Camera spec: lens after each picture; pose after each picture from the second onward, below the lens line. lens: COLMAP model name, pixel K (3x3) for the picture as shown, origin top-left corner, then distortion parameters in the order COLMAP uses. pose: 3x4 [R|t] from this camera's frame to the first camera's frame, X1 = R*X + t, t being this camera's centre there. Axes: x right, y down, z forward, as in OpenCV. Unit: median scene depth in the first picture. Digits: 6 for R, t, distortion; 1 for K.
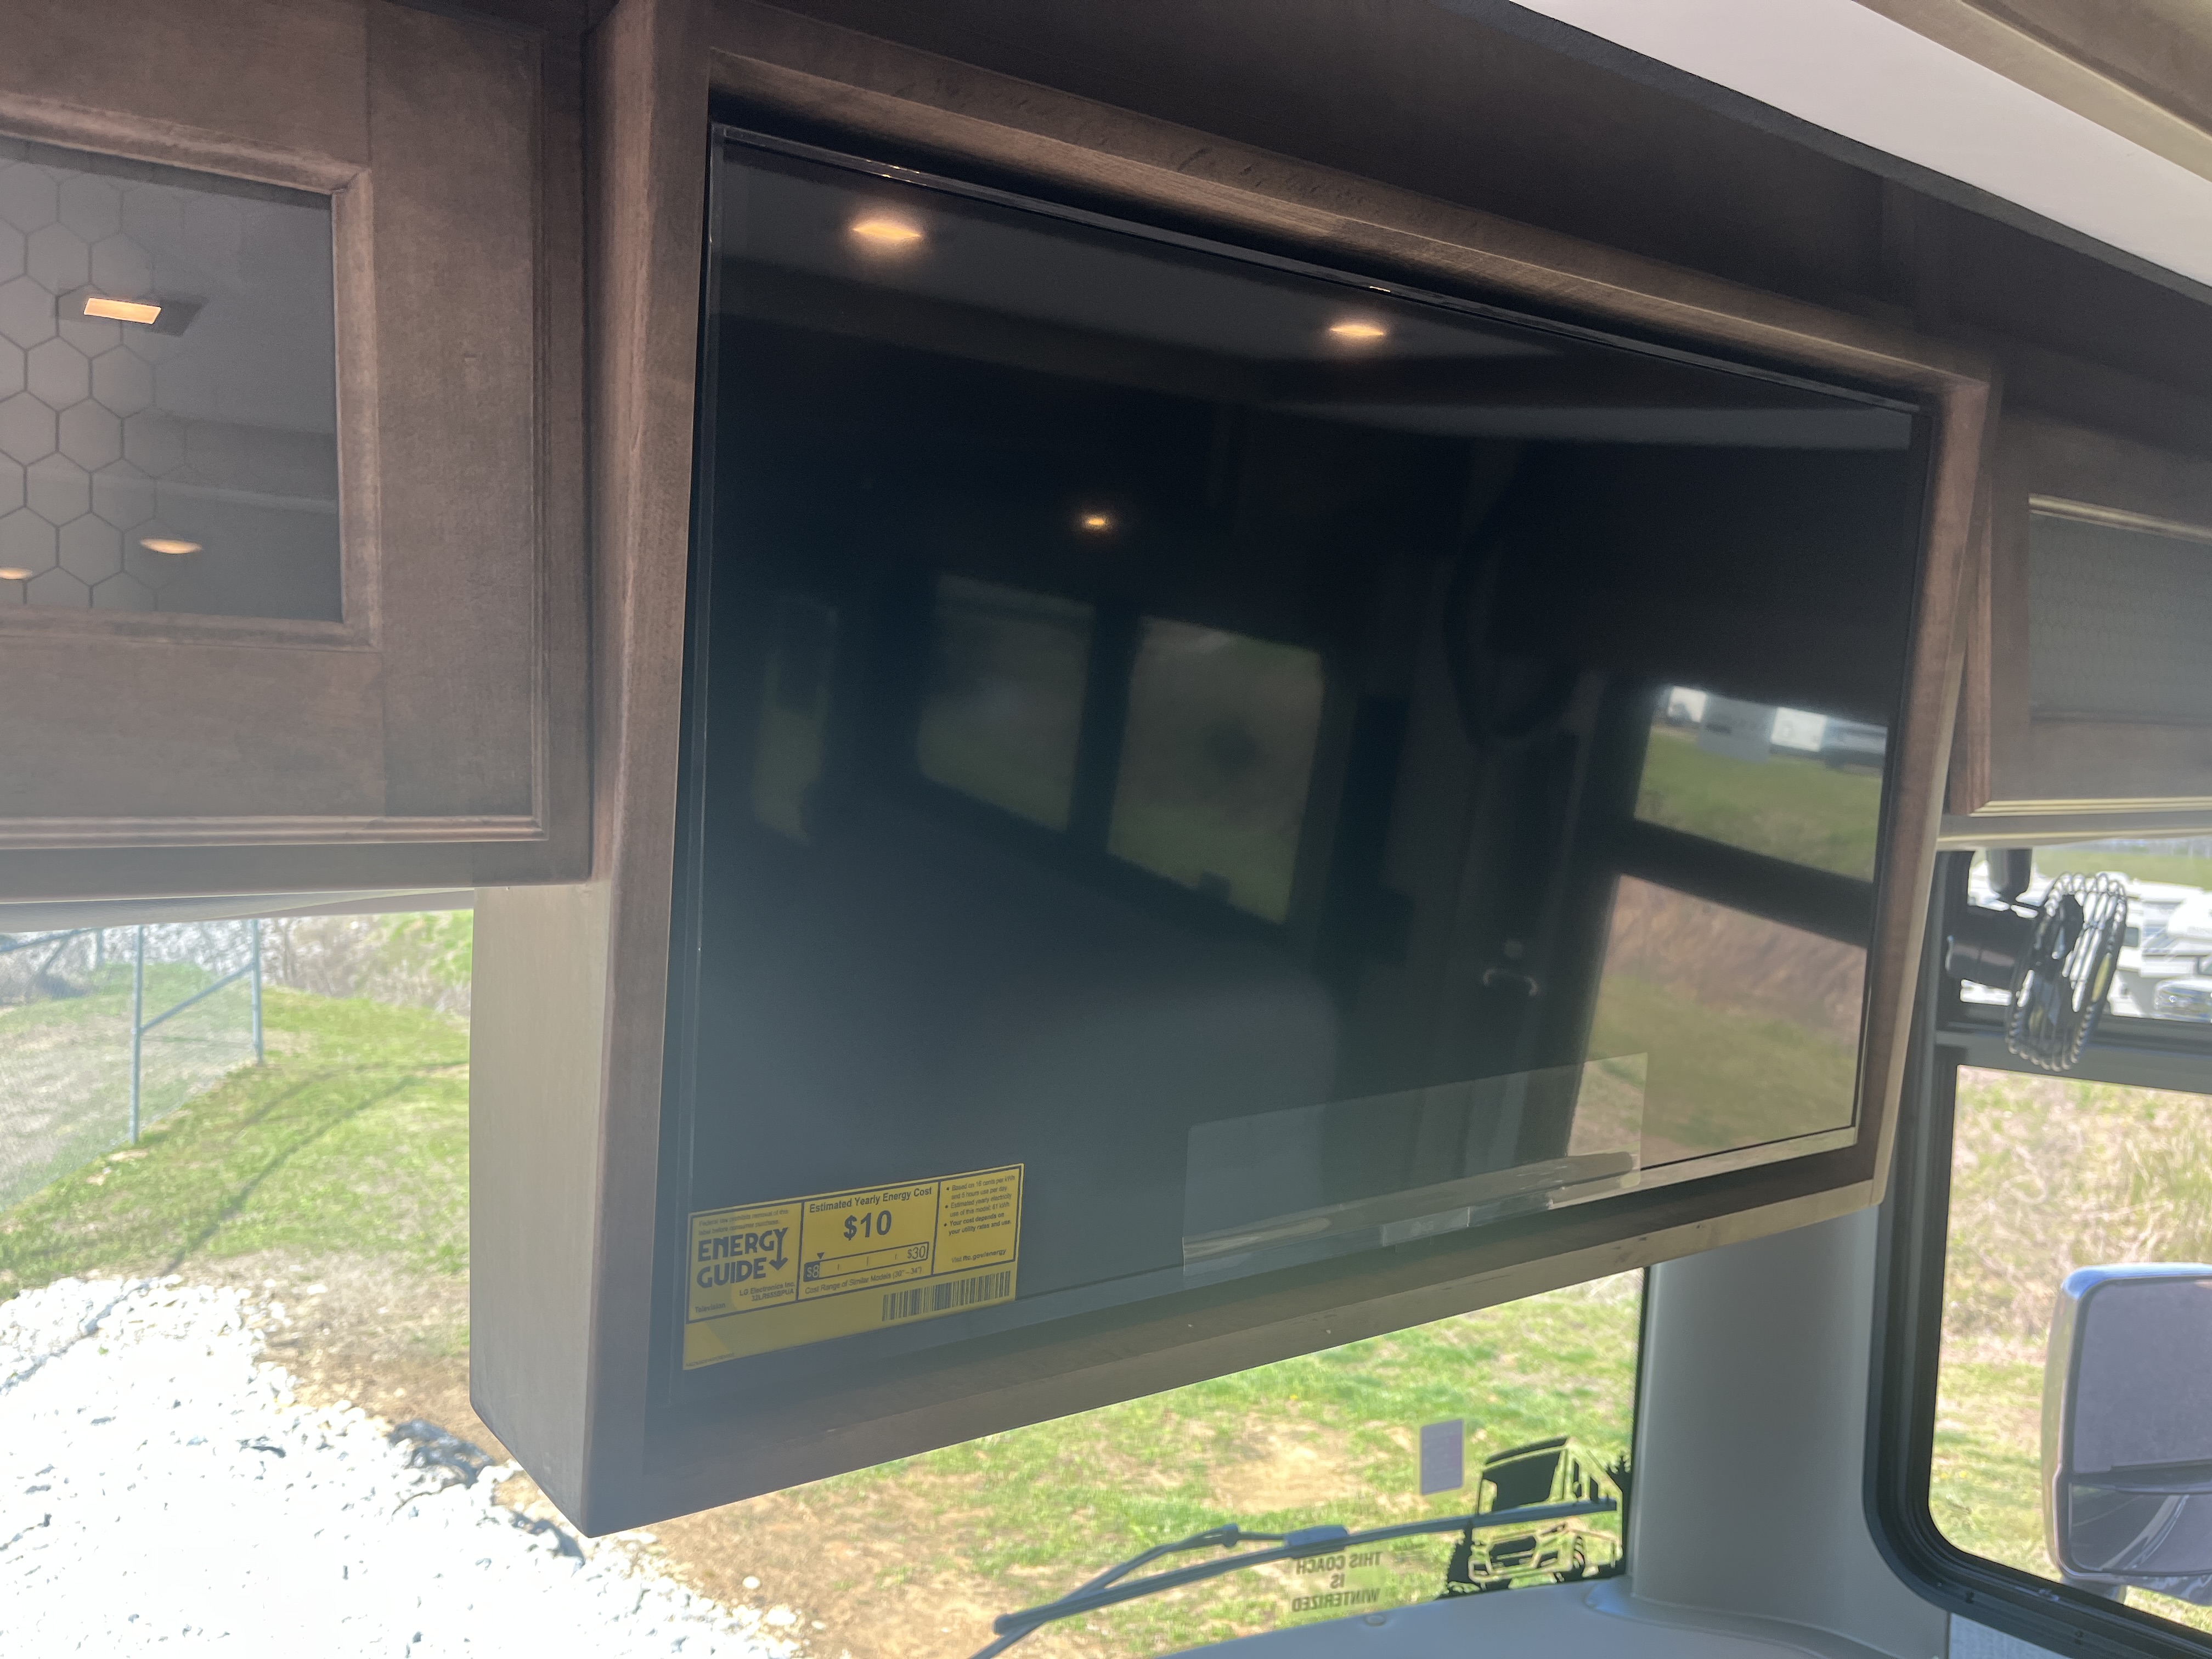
lens RADIAL K [[1676.3, 0, 1119.8], [0, 1676.3, 815.7], [0, 0, 1]] dist [0.027099, -0.040053]
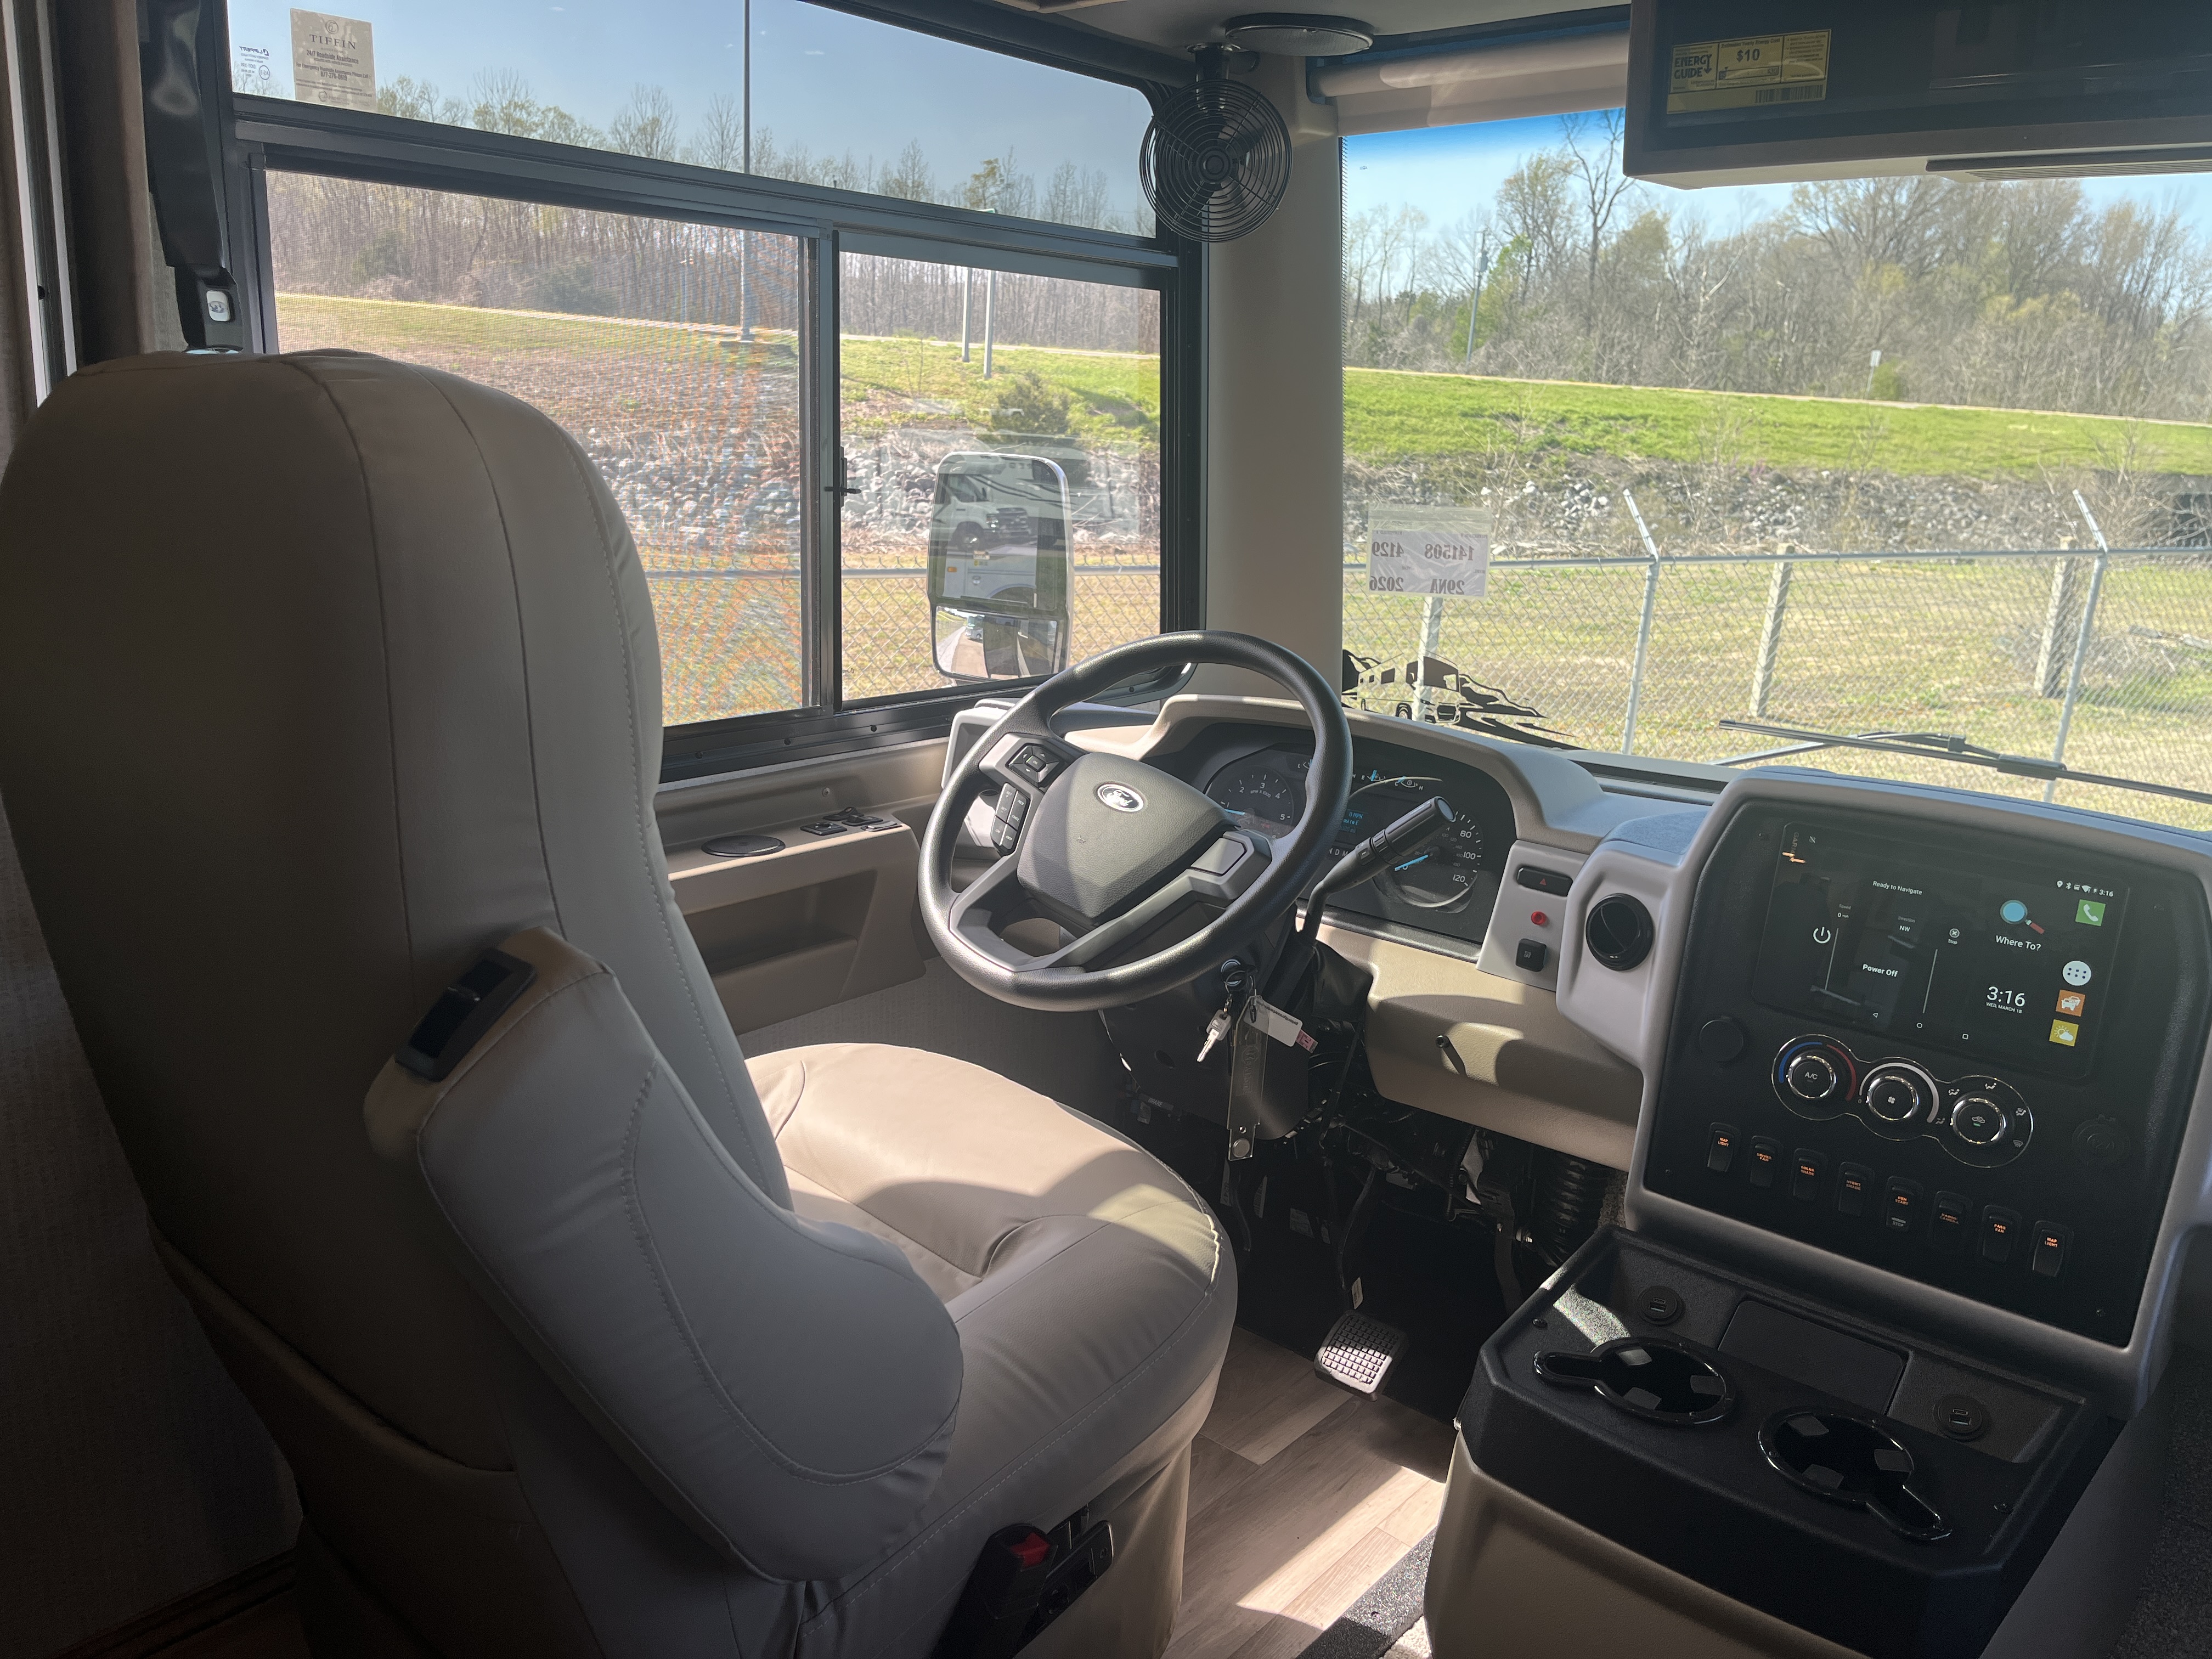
lens RADIAL K [[1676.3, 0, 1099.4], [0, 1676.3, 827.5], [0, 0, 1]] dist [0.027099, -0.040053]
pose [[0.232426, 0.244714, -0.941325, 2.073142], [-0.037184, 0.969358, 0.242820, 0.736212], [0.971903, -0.021436, 0.234403, -0.445291]]
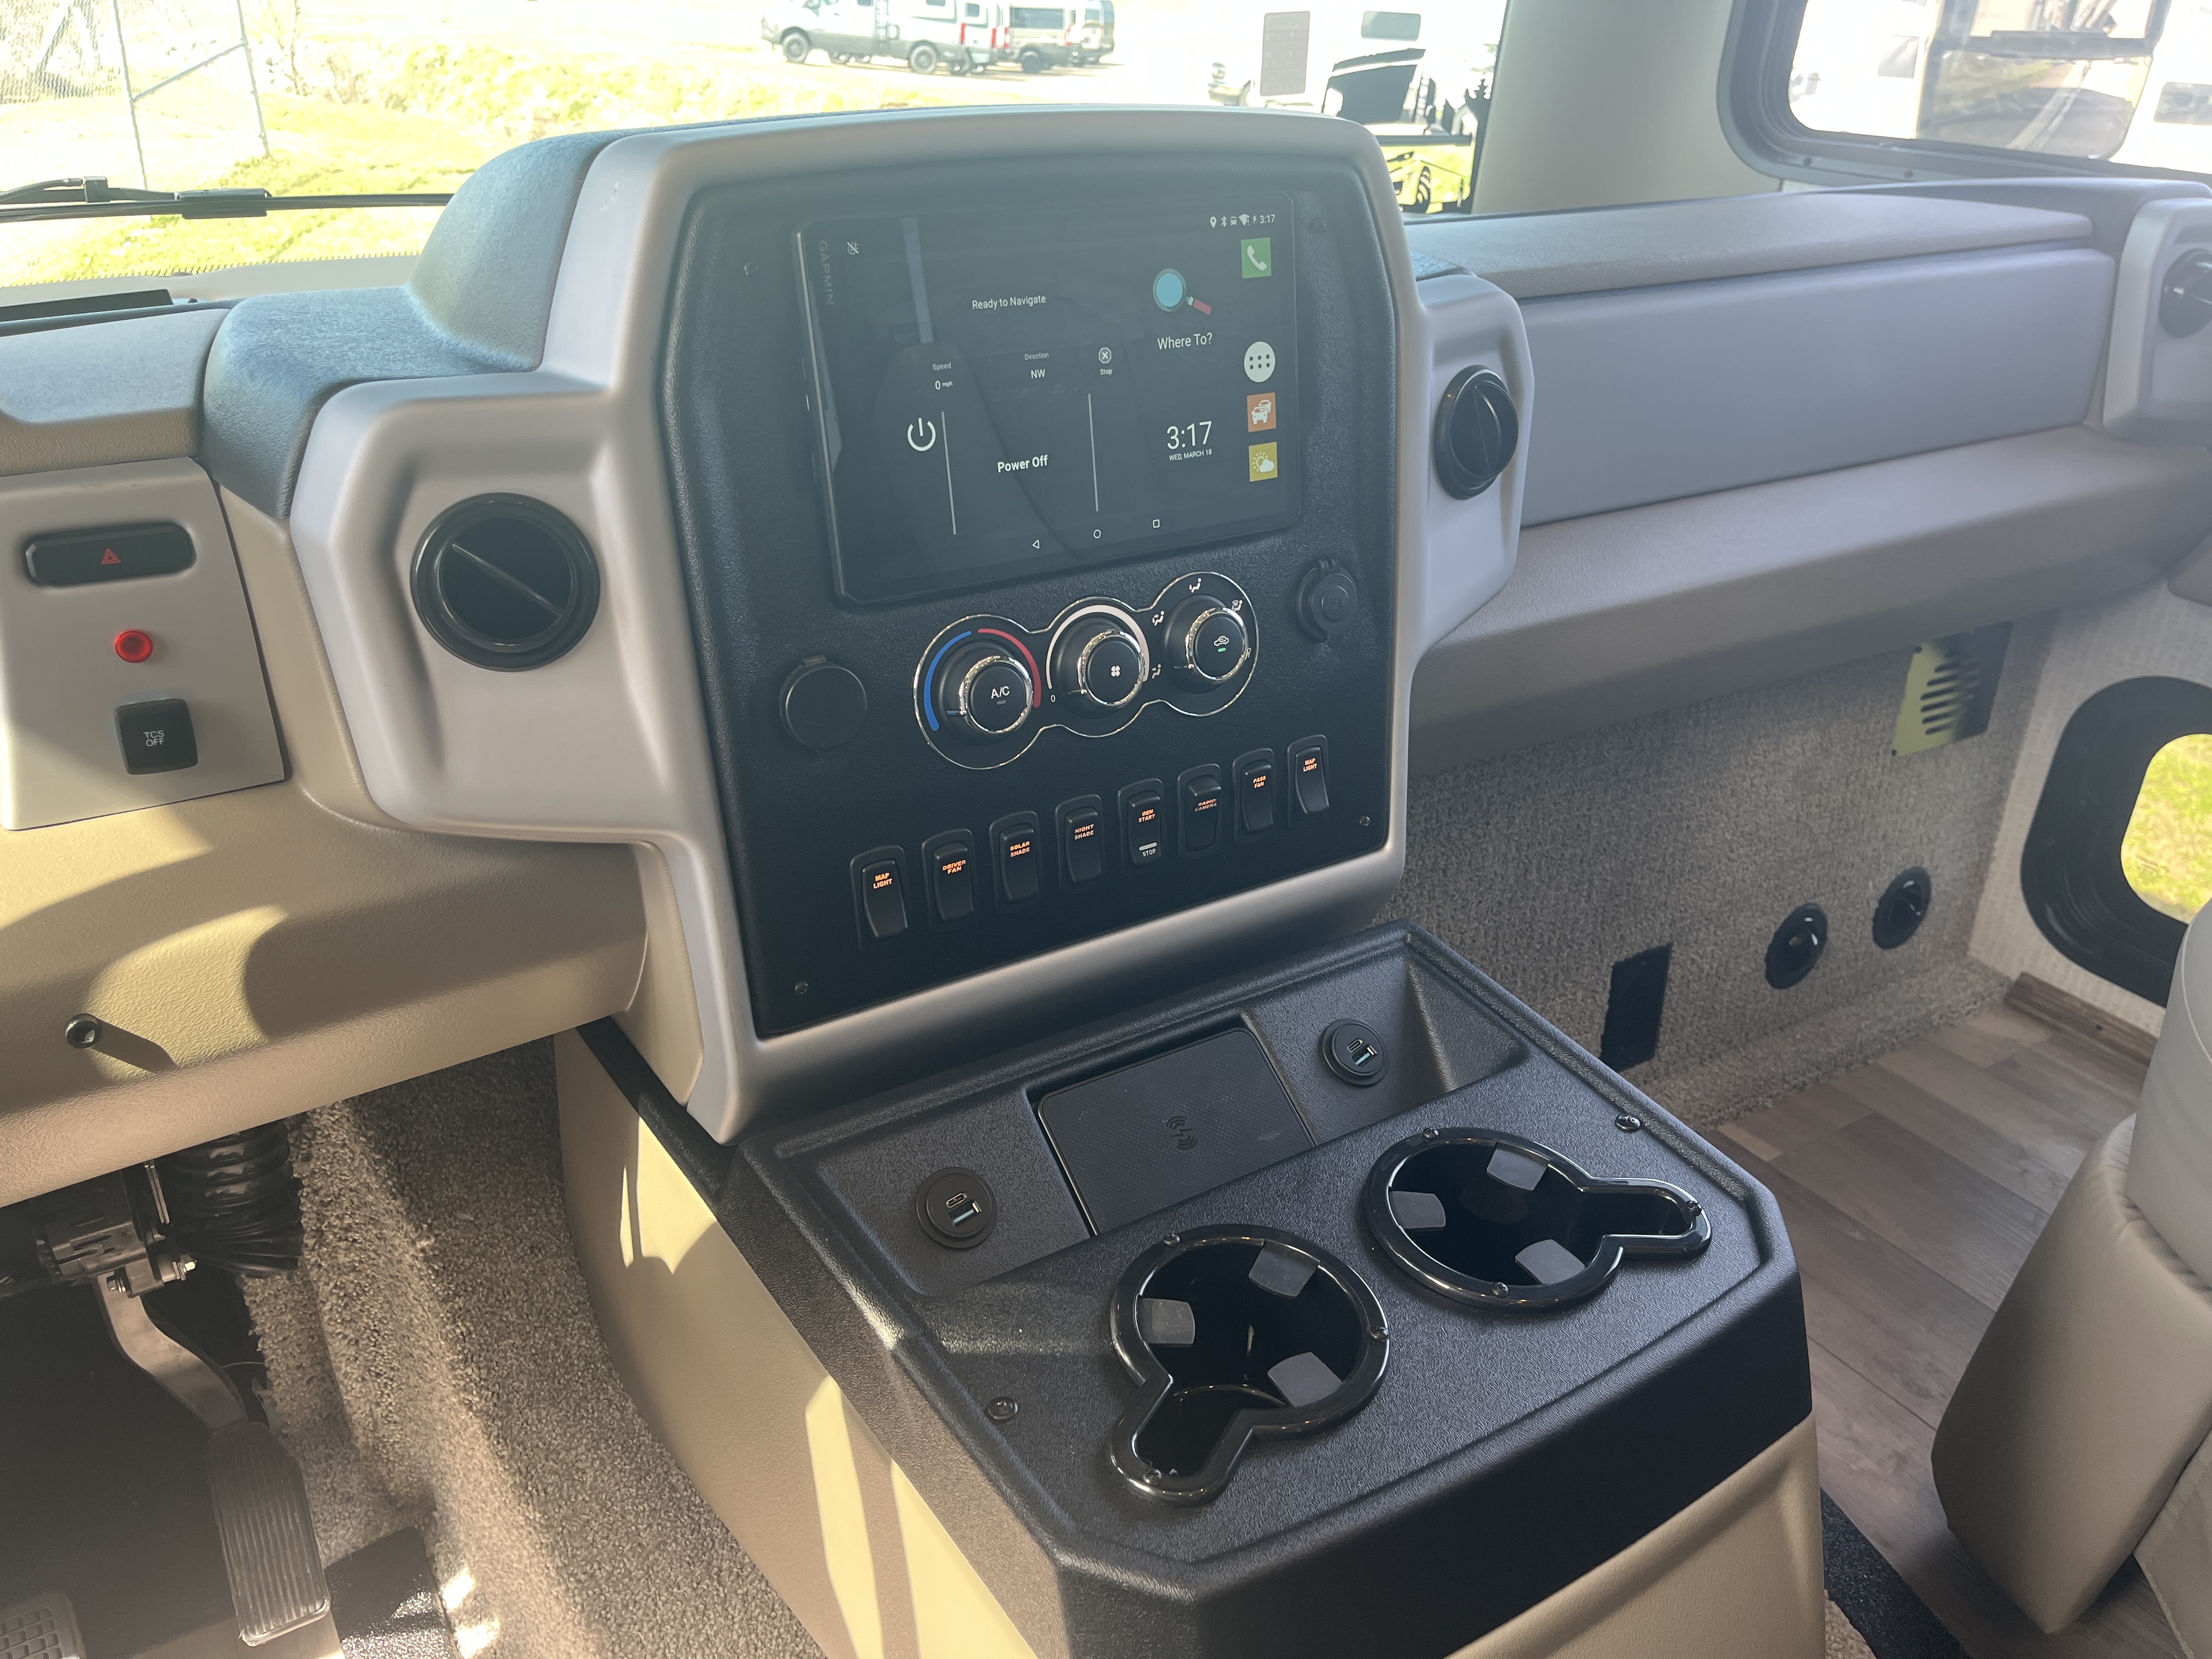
lens RADIAL K [[1676.3, 0, 1097.6], [0, 1676.3, 841.3], [0, 0, 1]] dist [0.027099, -0.040053]
pose [[0.998193, 0.047896, -0.036280, 0.455102], [-0.025693, 0.886057, 0.462864, 1.082736], [0.054315, -0.461096, 0.885686, -0.140539]]
